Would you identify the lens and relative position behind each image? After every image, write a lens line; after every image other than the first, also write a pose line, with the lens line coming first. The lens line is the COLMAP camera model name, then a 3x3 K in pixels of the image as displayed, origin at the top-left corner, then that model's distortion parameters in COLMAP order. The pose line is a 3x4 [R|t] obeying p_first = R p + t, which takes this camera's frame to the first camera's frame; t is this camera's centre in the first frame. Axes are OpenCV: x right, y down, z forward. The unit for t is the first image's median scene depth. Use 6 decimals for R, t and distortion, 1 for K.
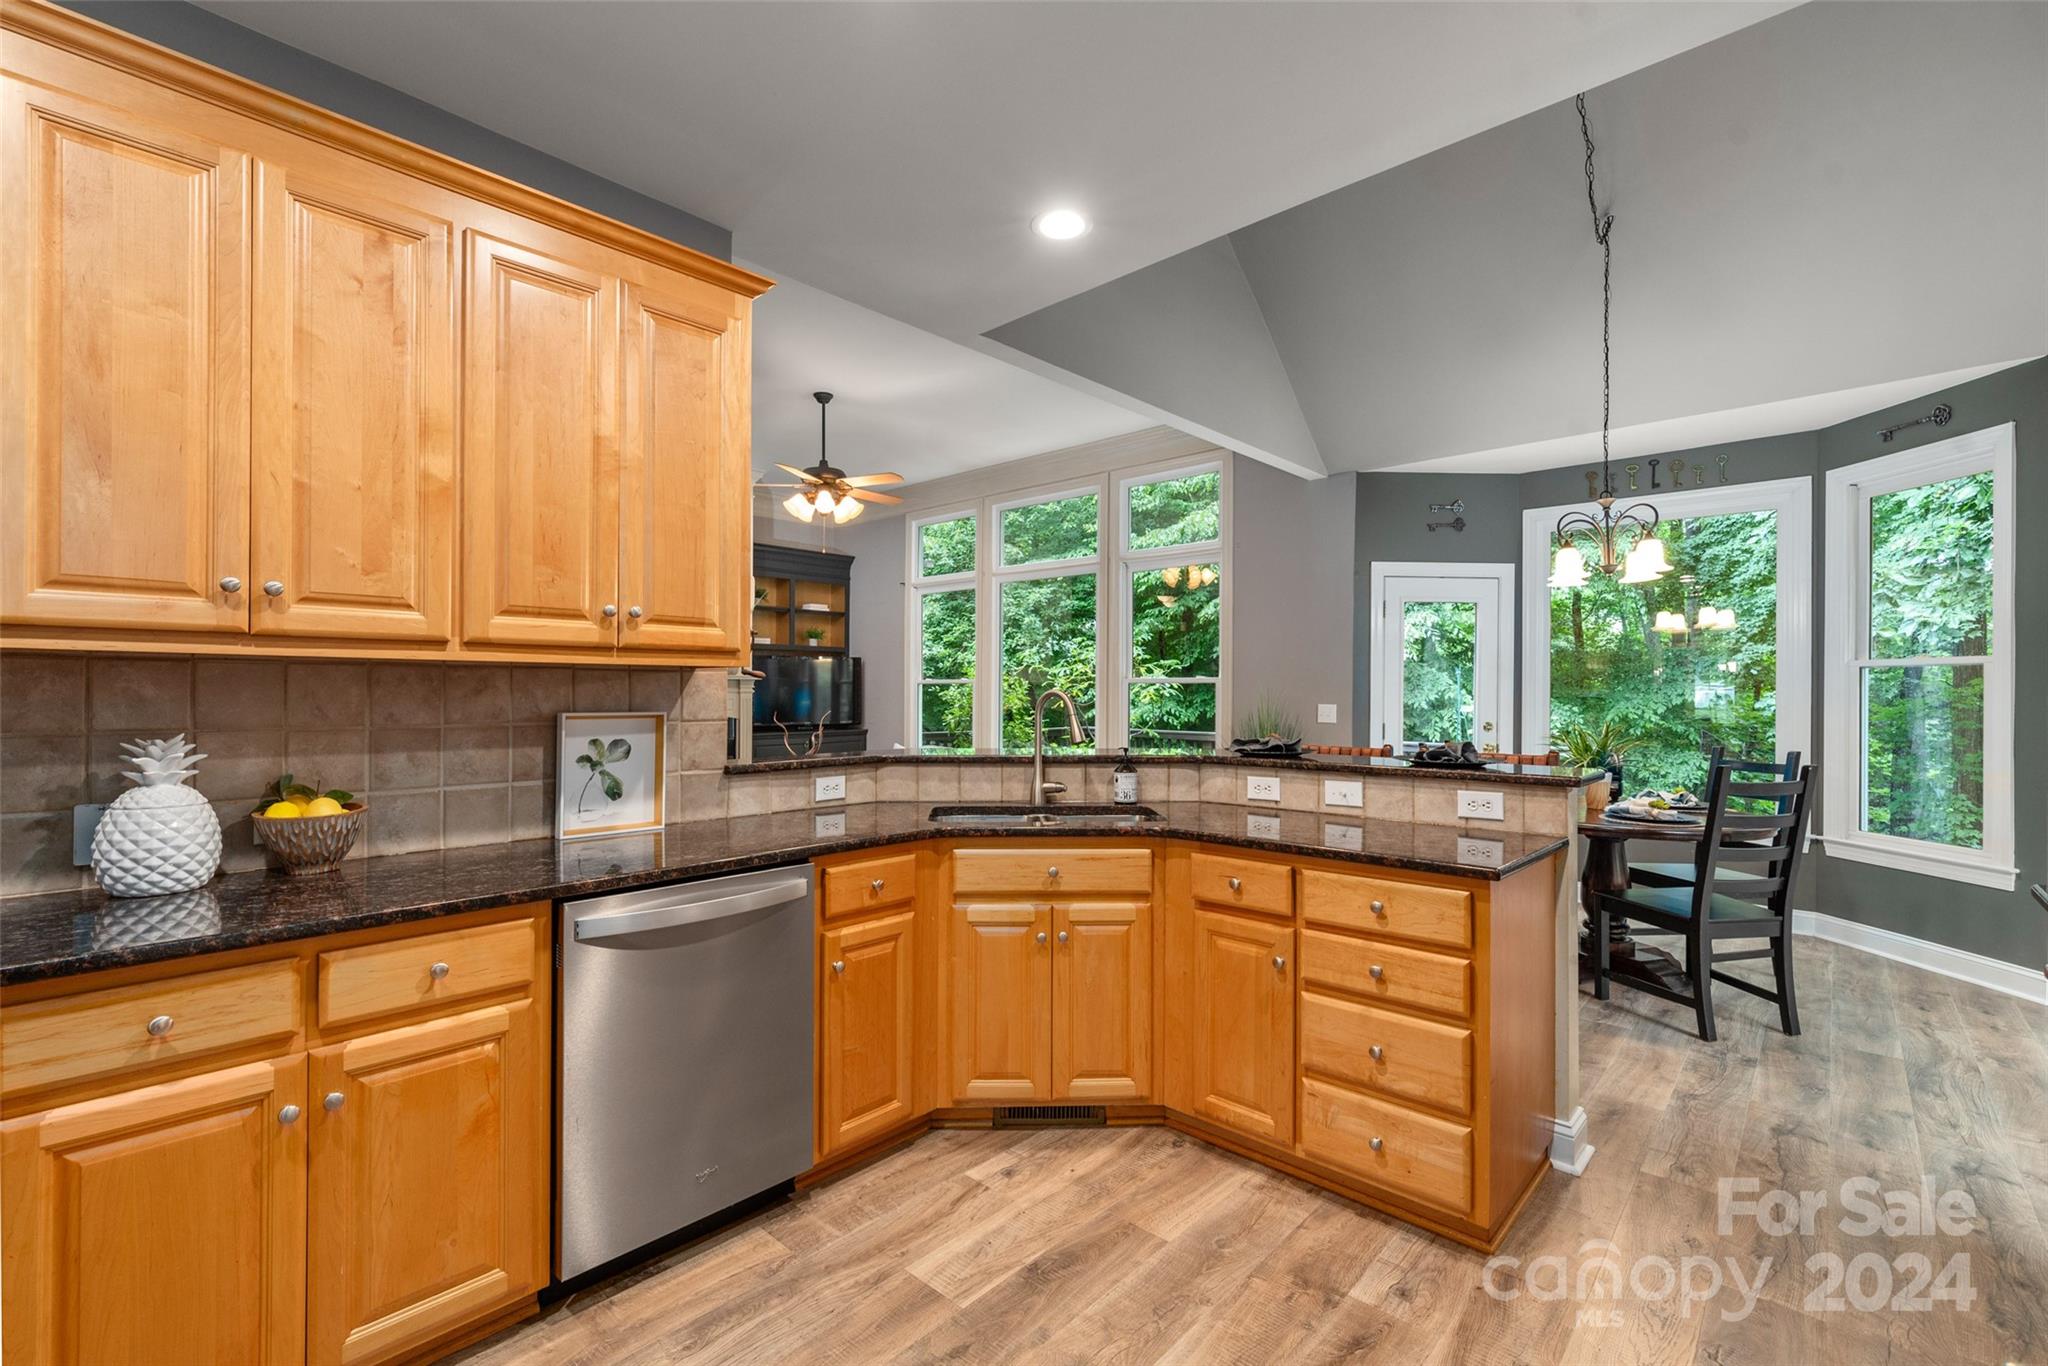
lens RADIAL K [[892.4, 0, 1019.1], [0, 892.4, 687.2], [0, 0, 1]] dist [0.001128, 0.001199]
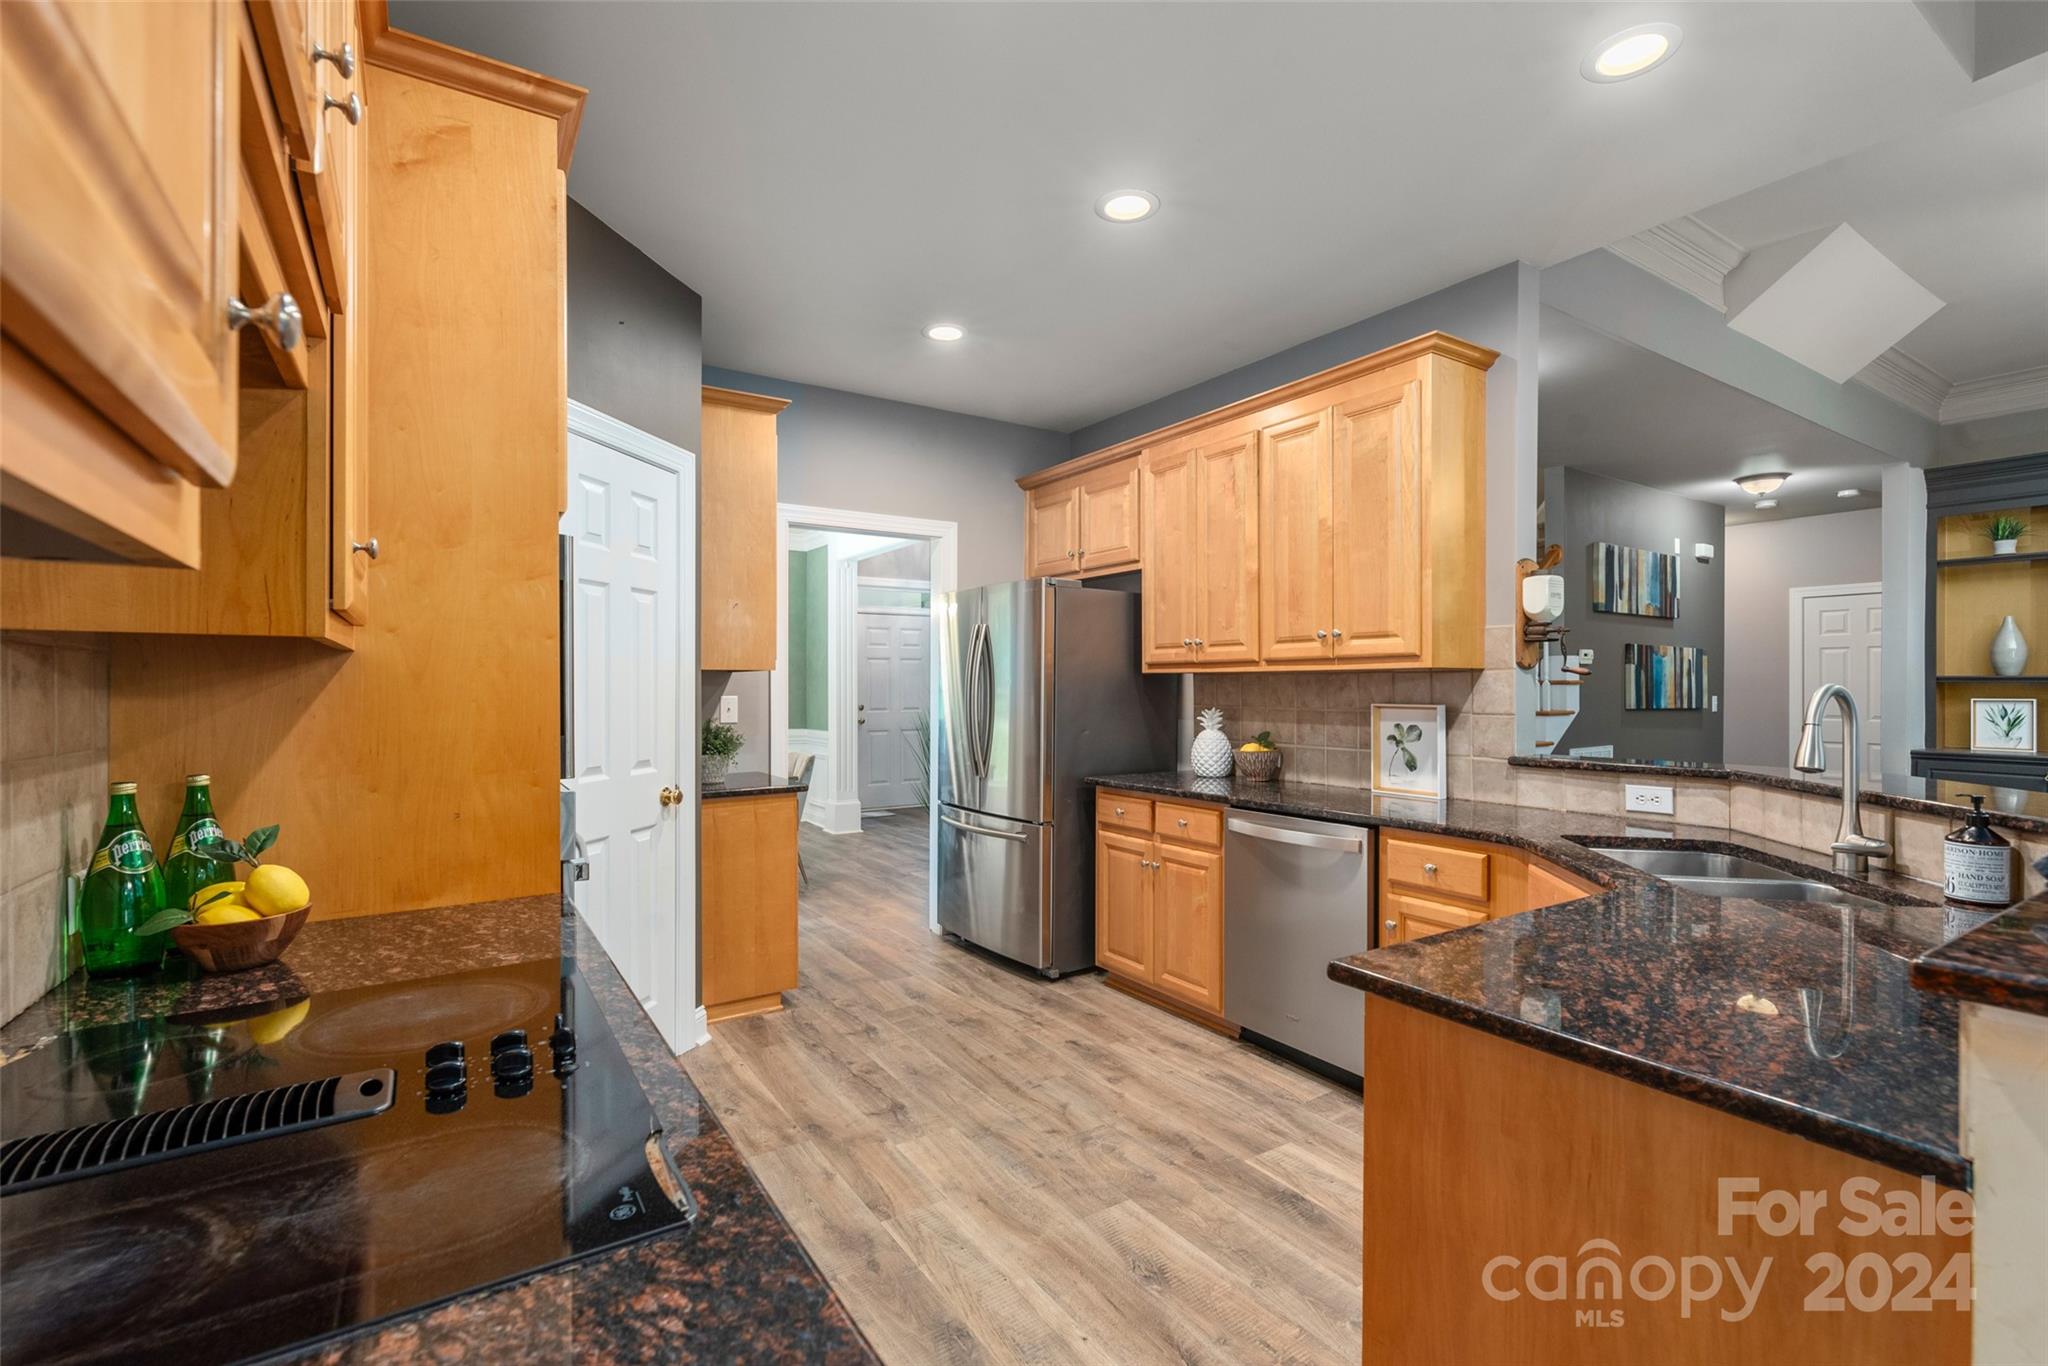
lens RADIAL K [[892.4, 0, 1018.5], [0, 892.4, 694.2], [0, 0, 1]] dist [0.001128, 0.001199]
pose [[-0.238353, 0.002980, -0.971174, 0.951623], [0.003839, 0.999990, 0.002127, 0.007793], [0.971171, -0.003222, -0.238363, 0.739559]]
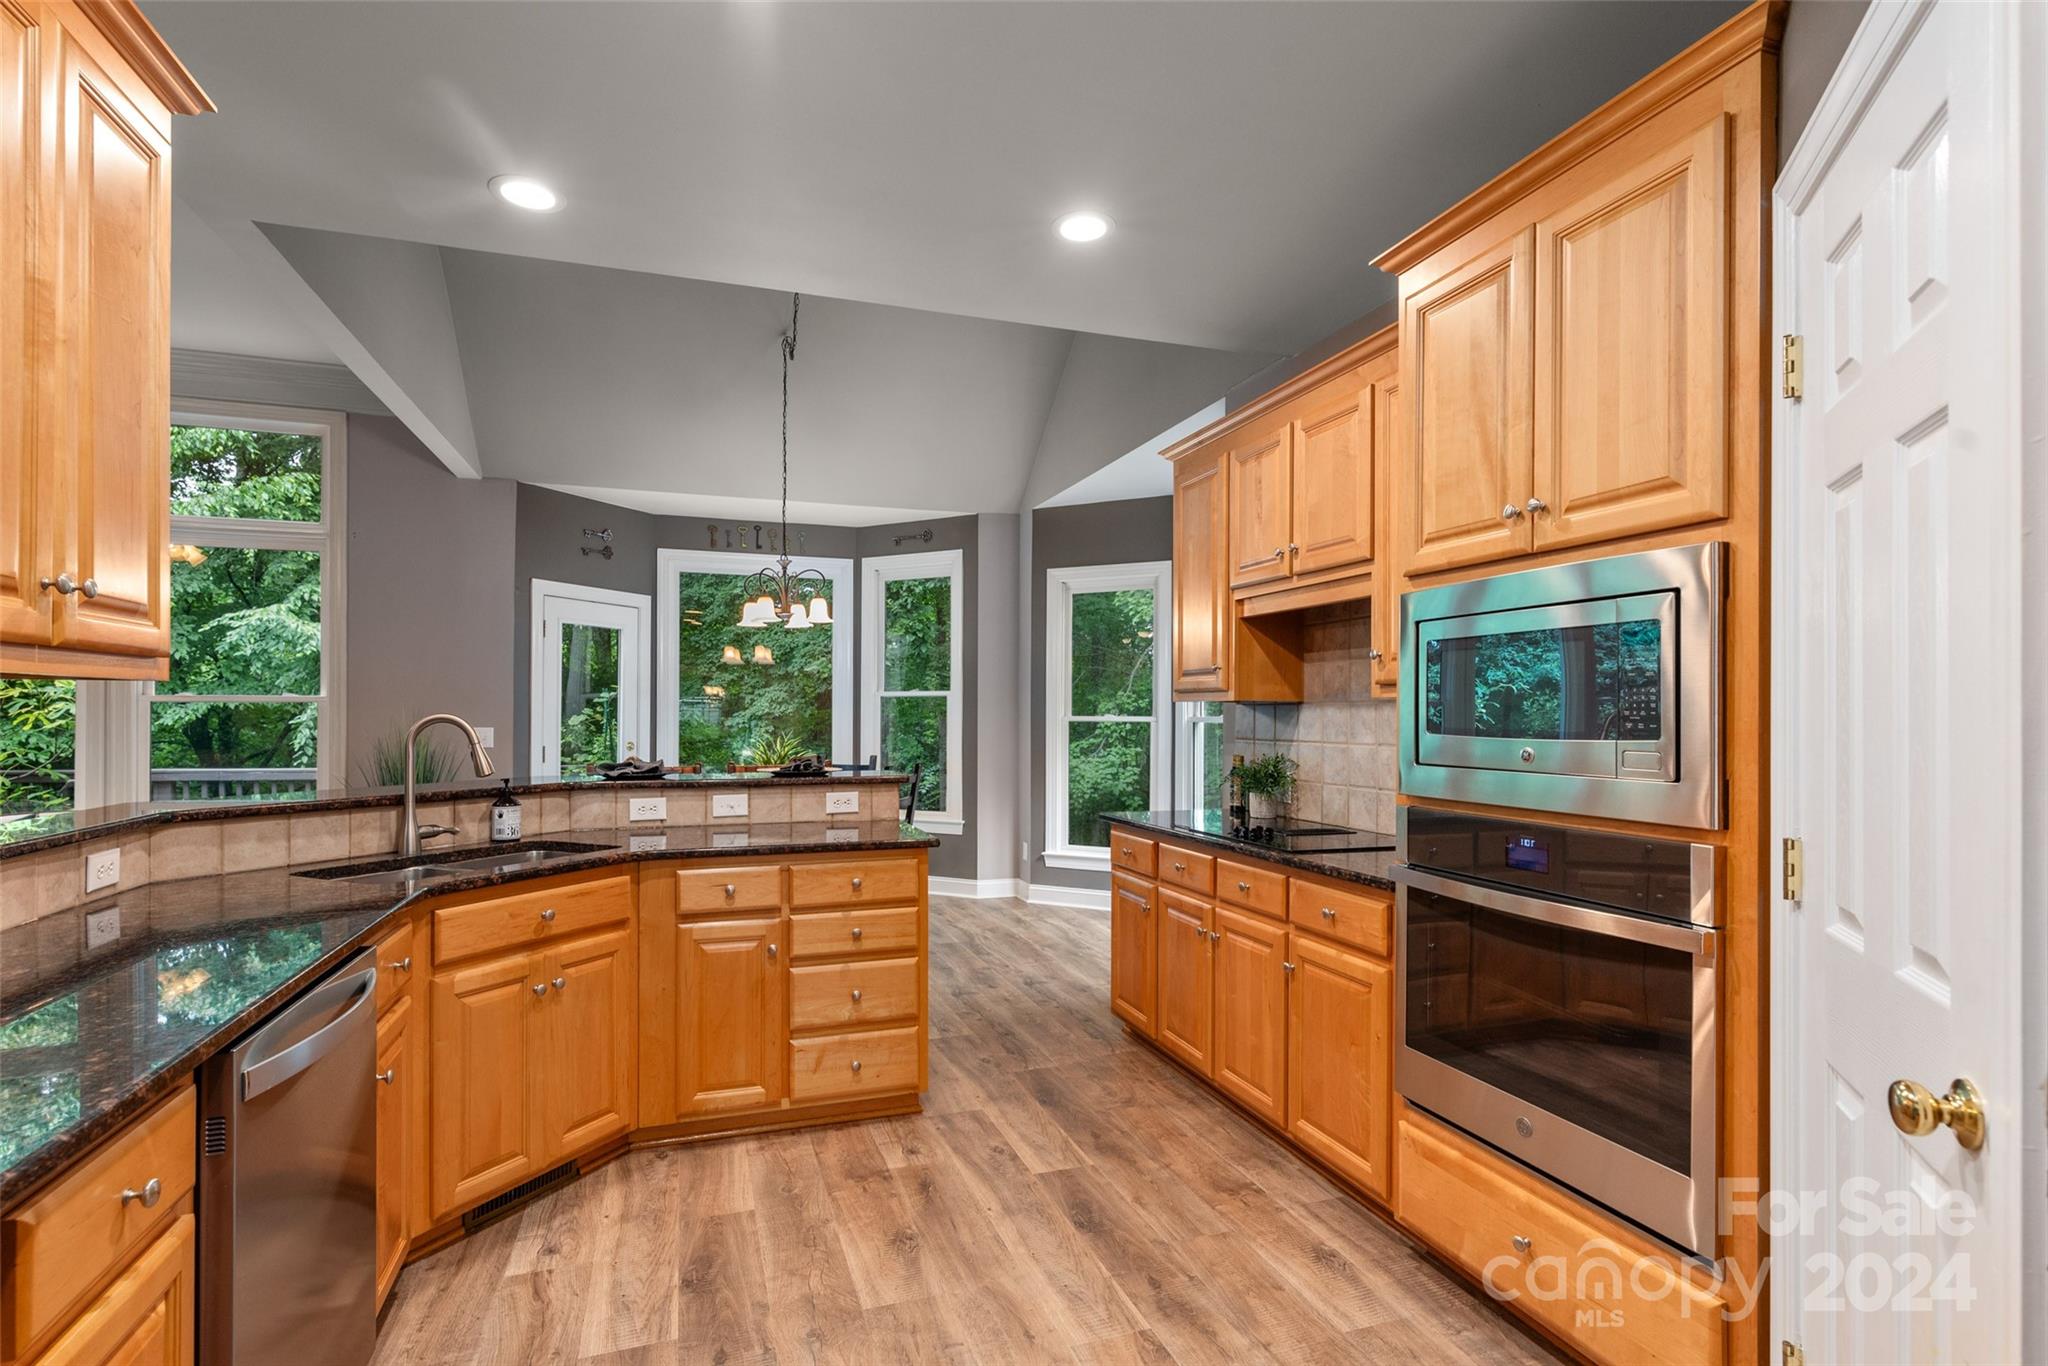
lens RADIAL K [[965.9, 0, 1006.0], [0, 965.9, 714.9], [0, 0, 1]] dist [0.010168, 0.000584]
pose [[0.476525, -0.003281, 0.879155, -0.624882], [-0.004100, 0.999974, 0.005954, -0.004633], [-0.879152, -0.006442, 0.476499, 0.125464]]
